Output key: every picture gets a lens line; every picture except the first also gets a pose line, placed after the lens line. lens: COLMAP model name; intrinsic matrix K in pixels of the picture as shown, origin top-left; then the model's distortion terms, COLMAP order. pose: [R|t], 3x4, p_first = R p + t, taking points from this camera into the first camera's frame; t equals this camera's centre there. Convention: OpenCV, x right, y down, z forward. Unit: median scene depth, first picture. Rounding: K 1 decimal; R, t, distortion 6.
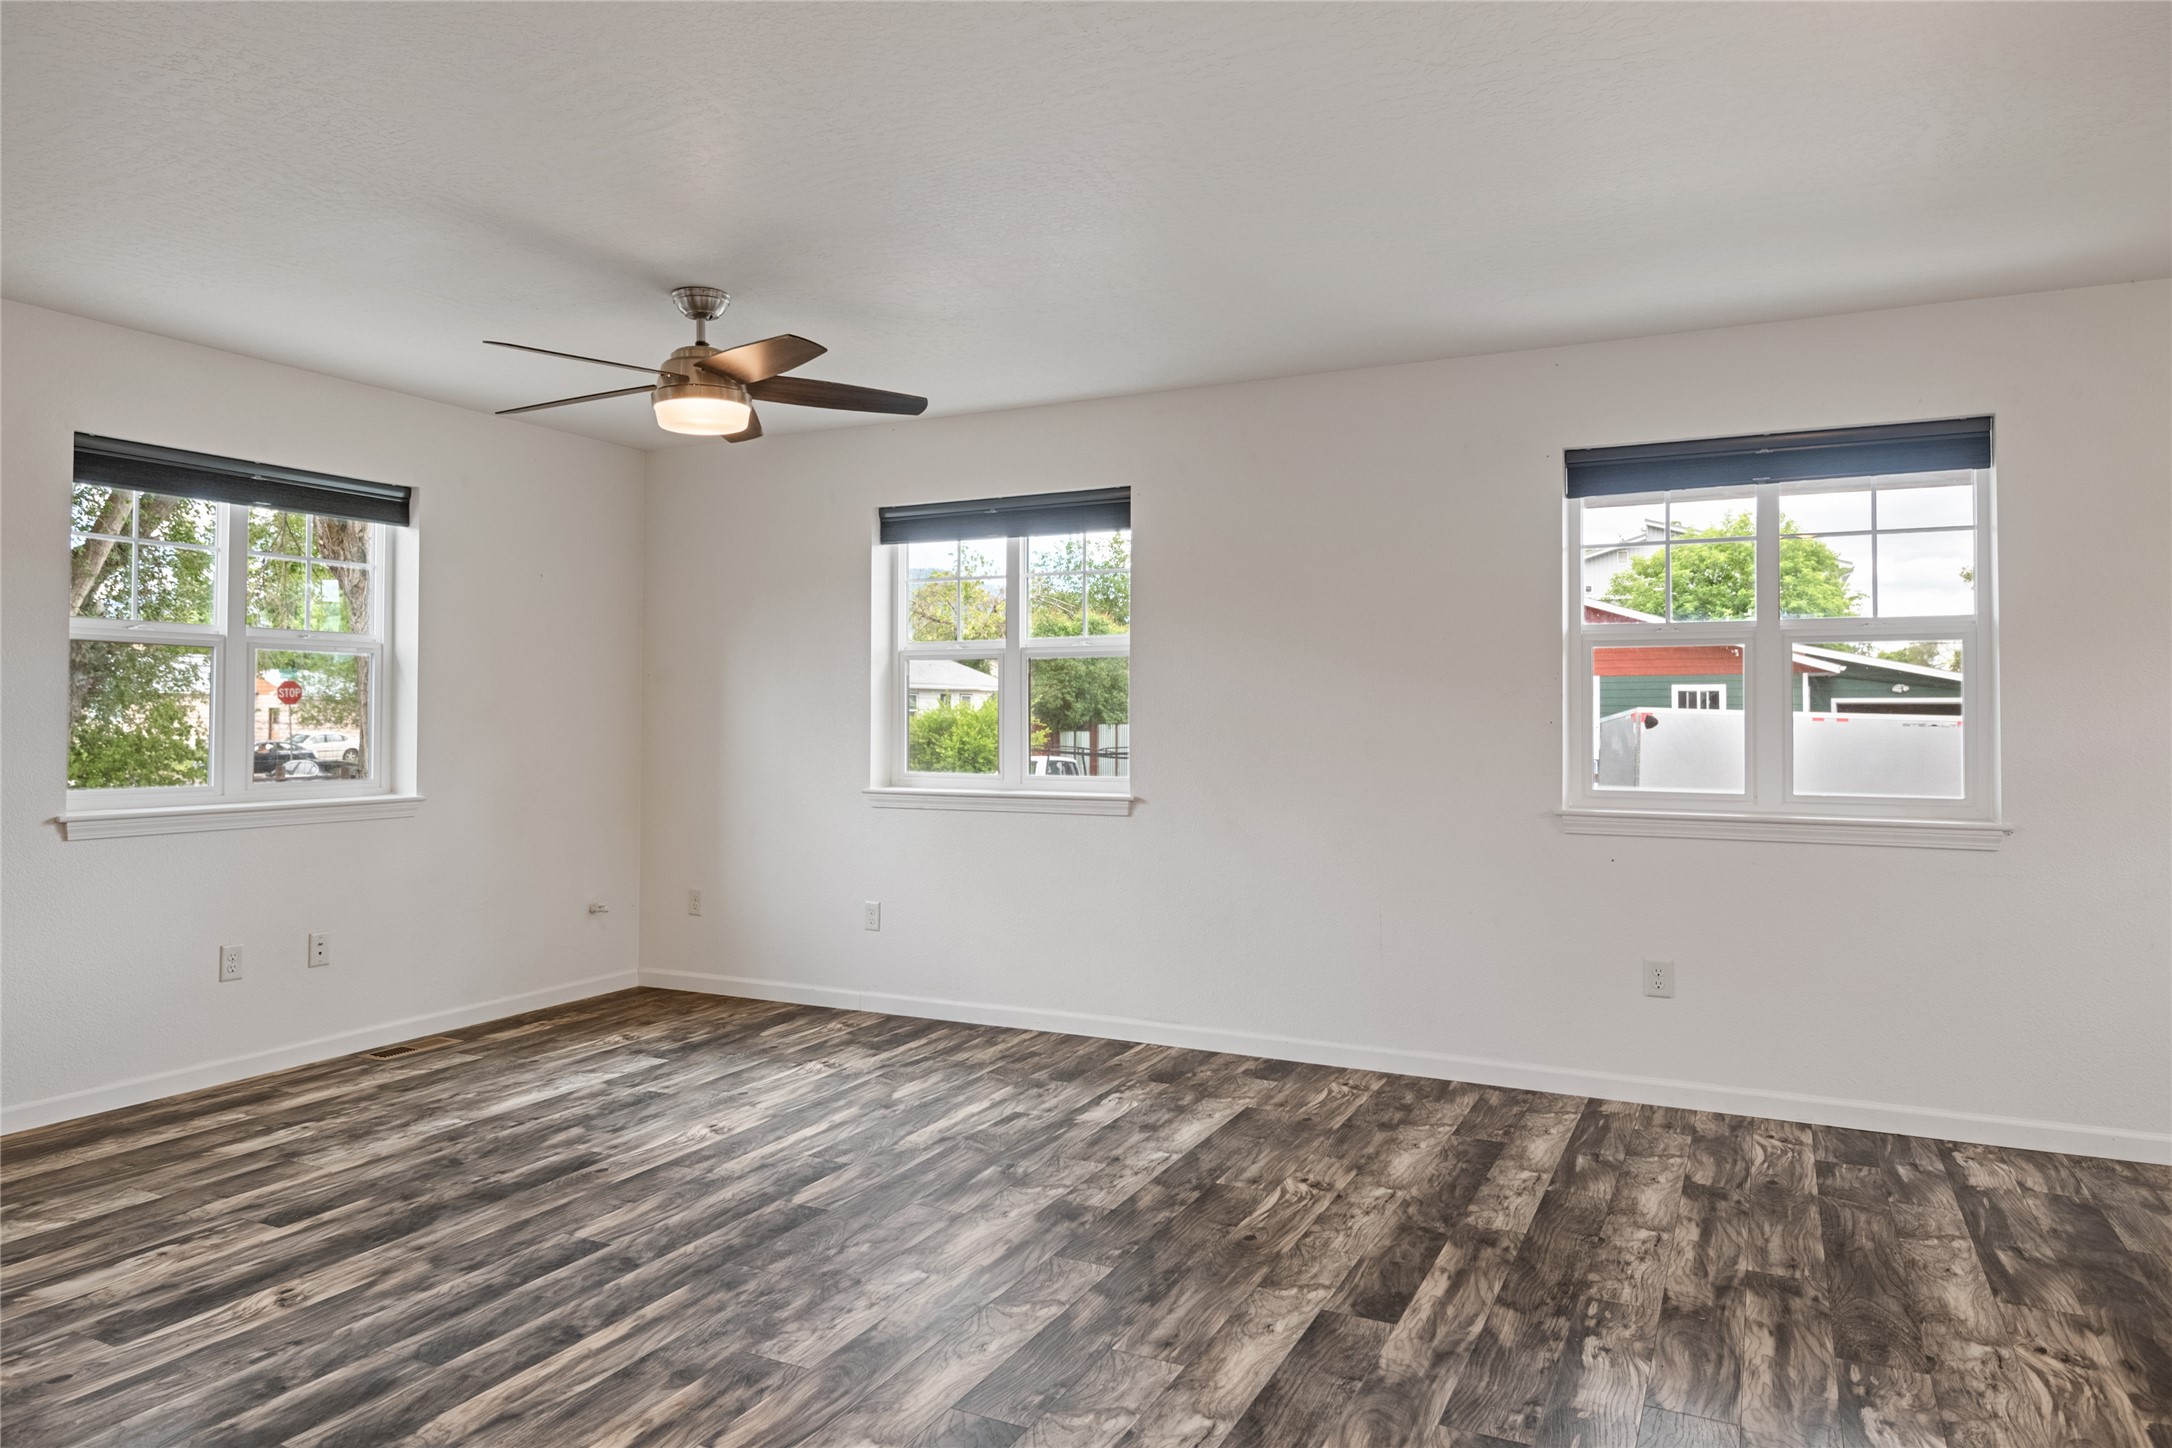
lens RADIAL K [[1337.8, 0, 1096.5], [0, 1337.8, 682.2], [0, 0, 1]] dist [0.026676, -0.029318]
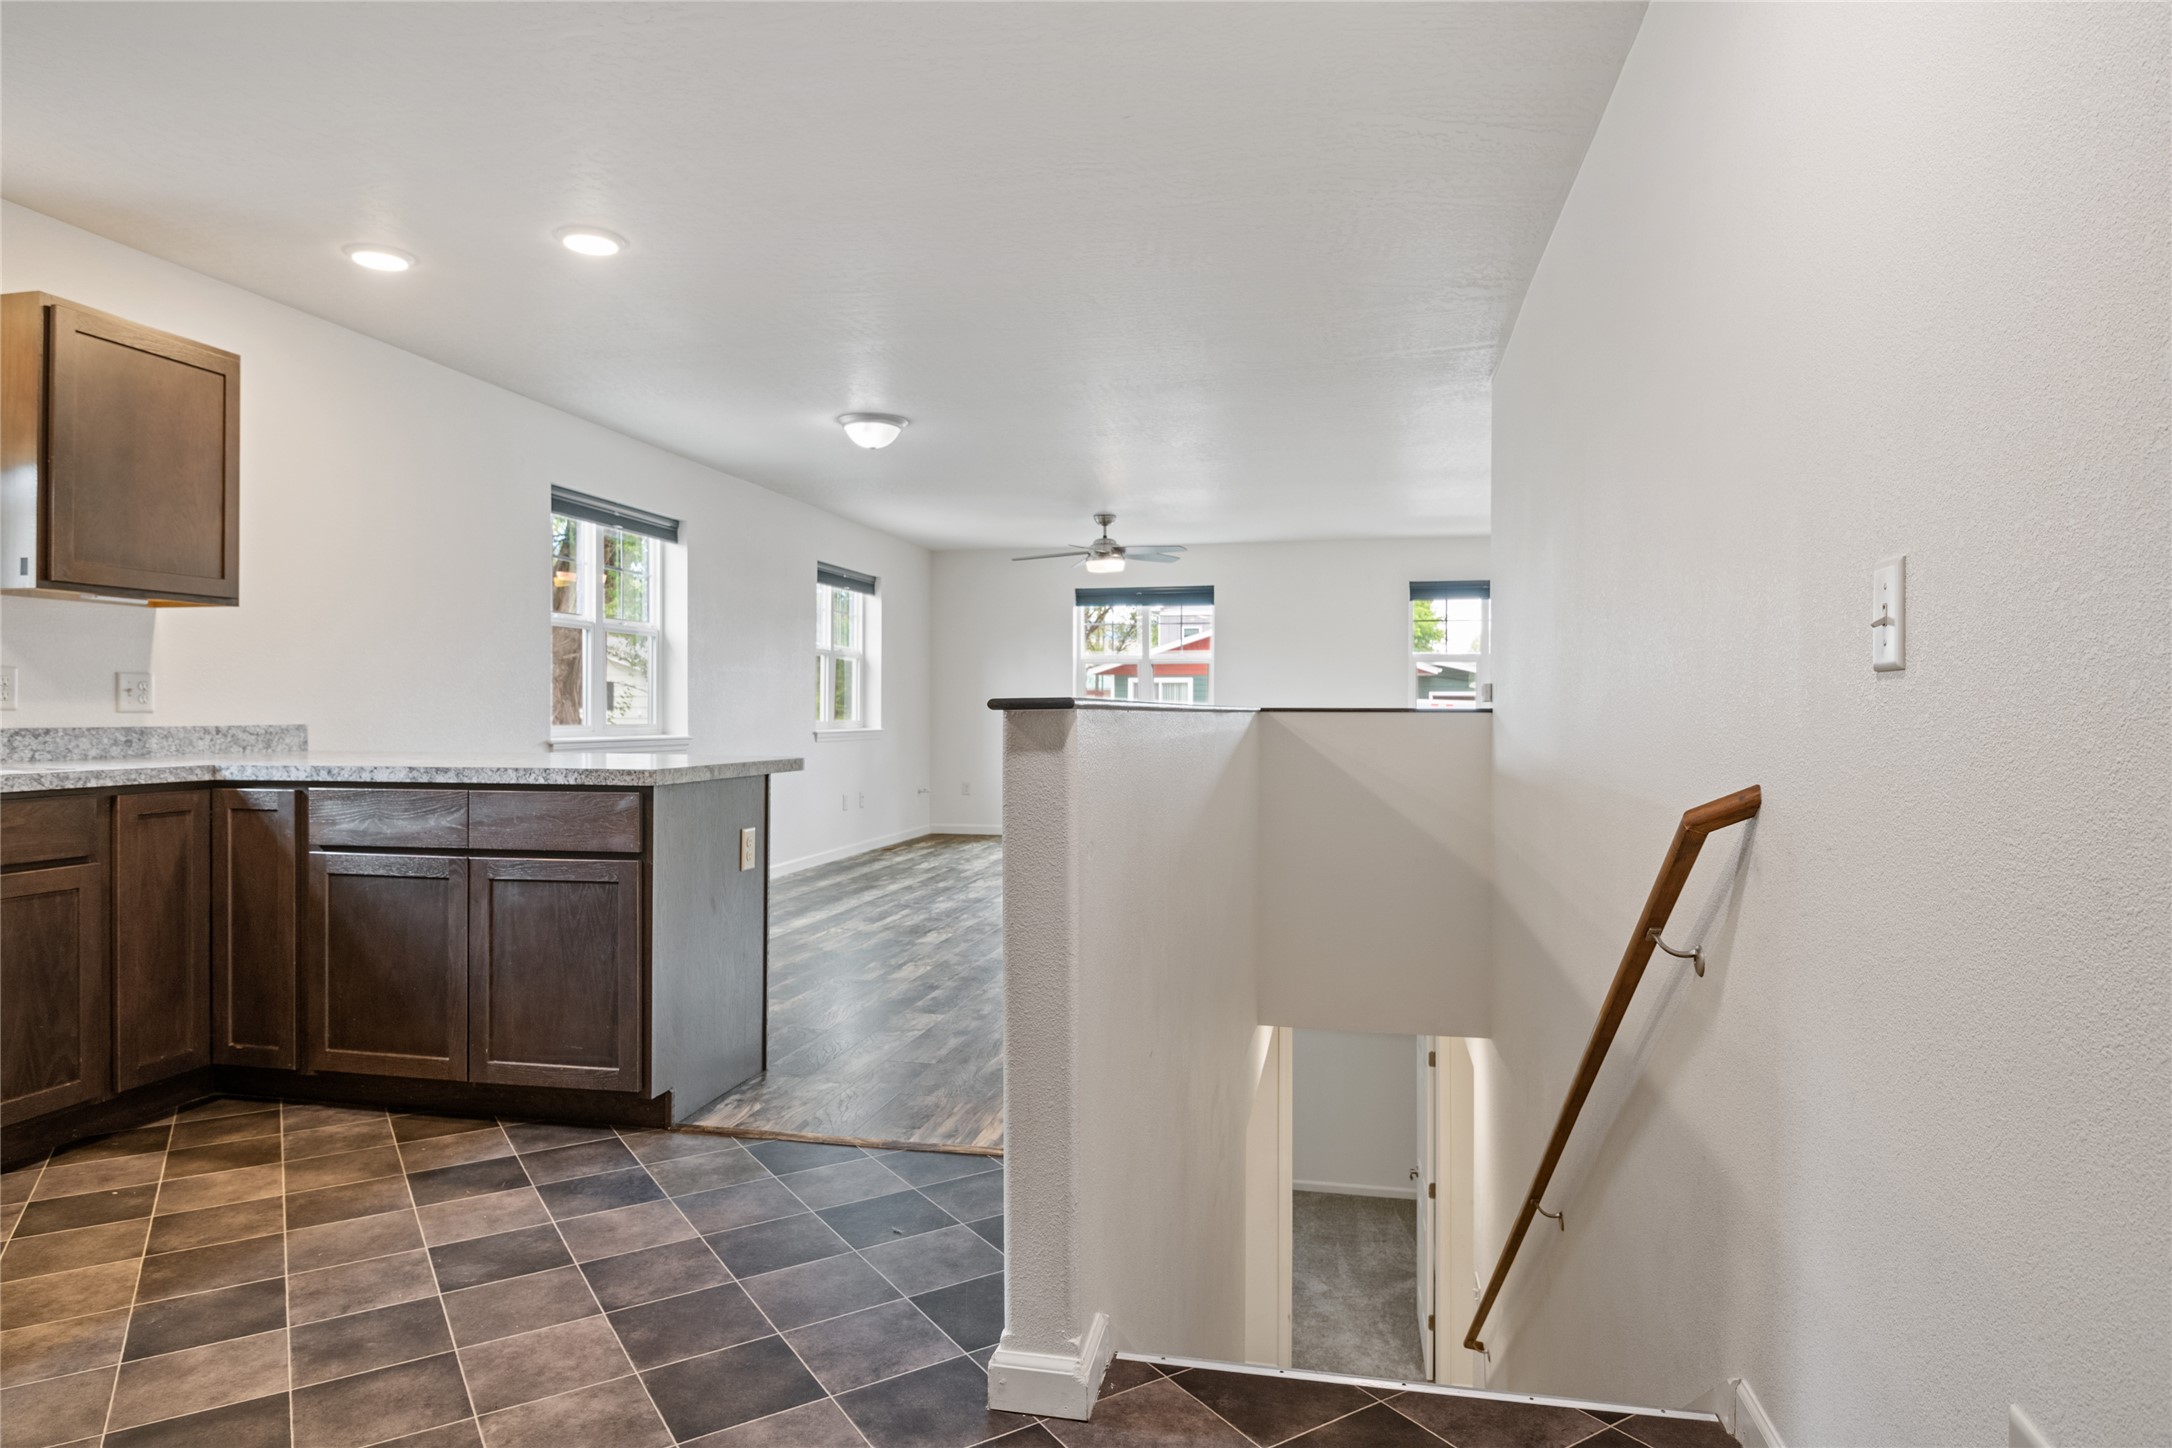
lens RADIAL K [[1255.0, 0, 1089.0], [0, 1255.0, 712.0], [0, 0, 1]] dist [0.023387, -0.029829]
pose [[0.970271, 0.002134, 0.242013, -1.079249], [-0.009456, 0.999532, 0.029100, 0.001660], [-0.241837, -0.030523, 0.969837, -1.511475]]
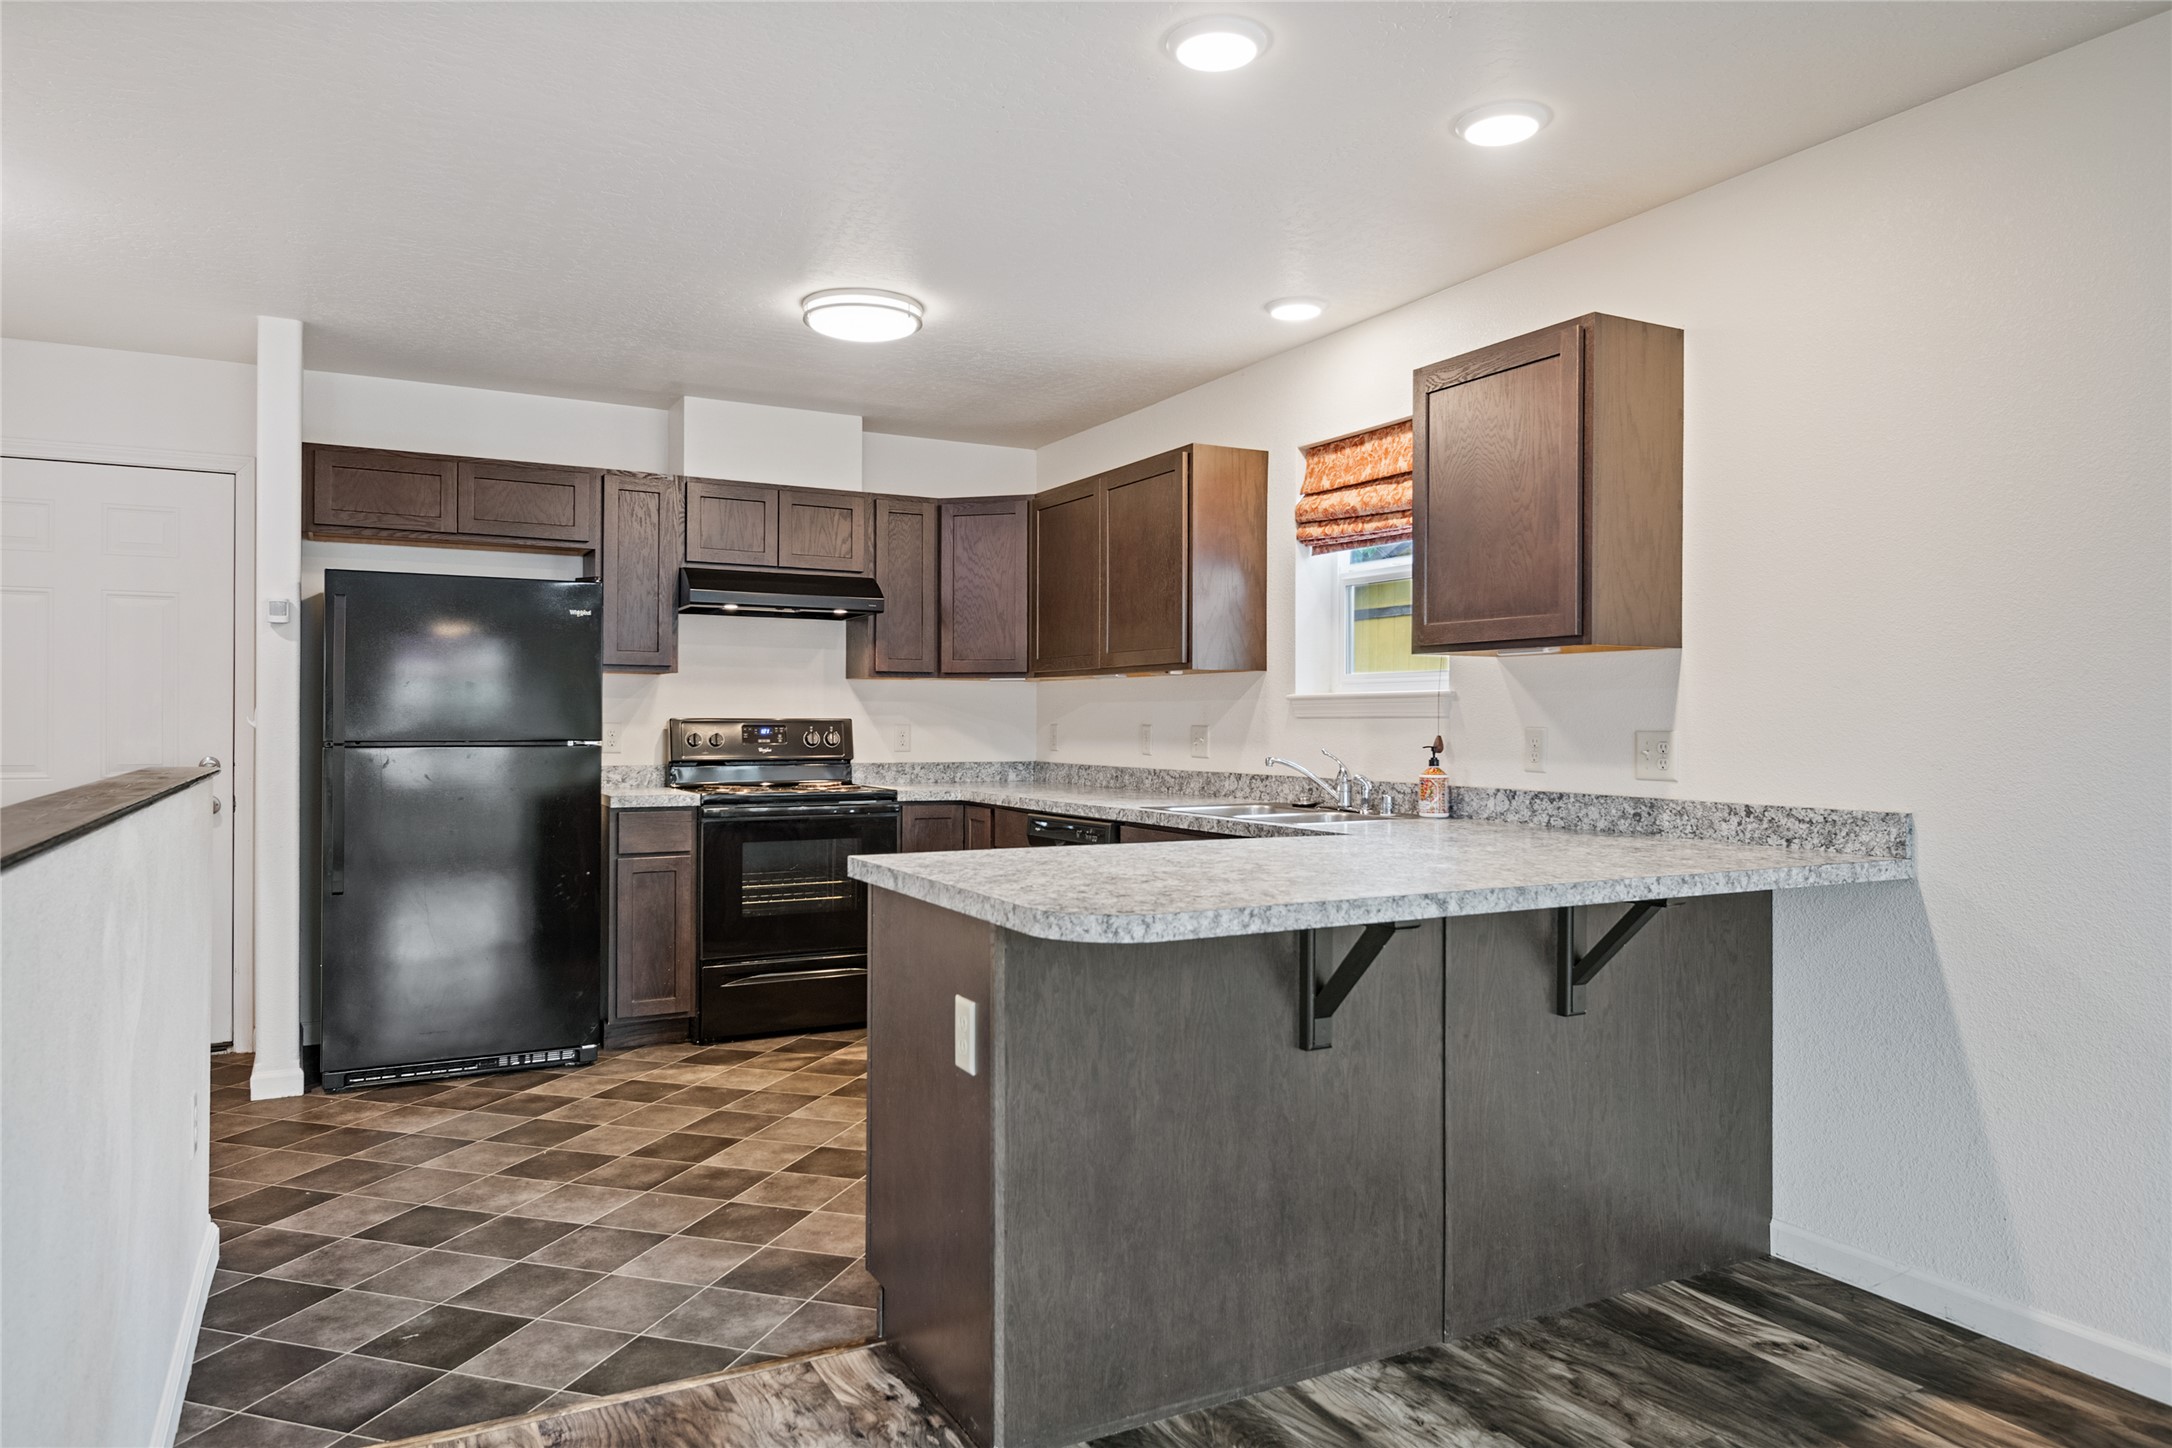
lens RADIAL K [[1387.4, 0, 1083.4], [0, 1387.4, 718.4], [0, 0, 1]] dist [0.030982, -0.037044]
pose [[-0.587527, -0.003639, -0.809196, -0.537281], [0.019449, 0.999637, -0.018617, 0.009609], [0.808971, -0.026676, -0.587243, 0.169717]]
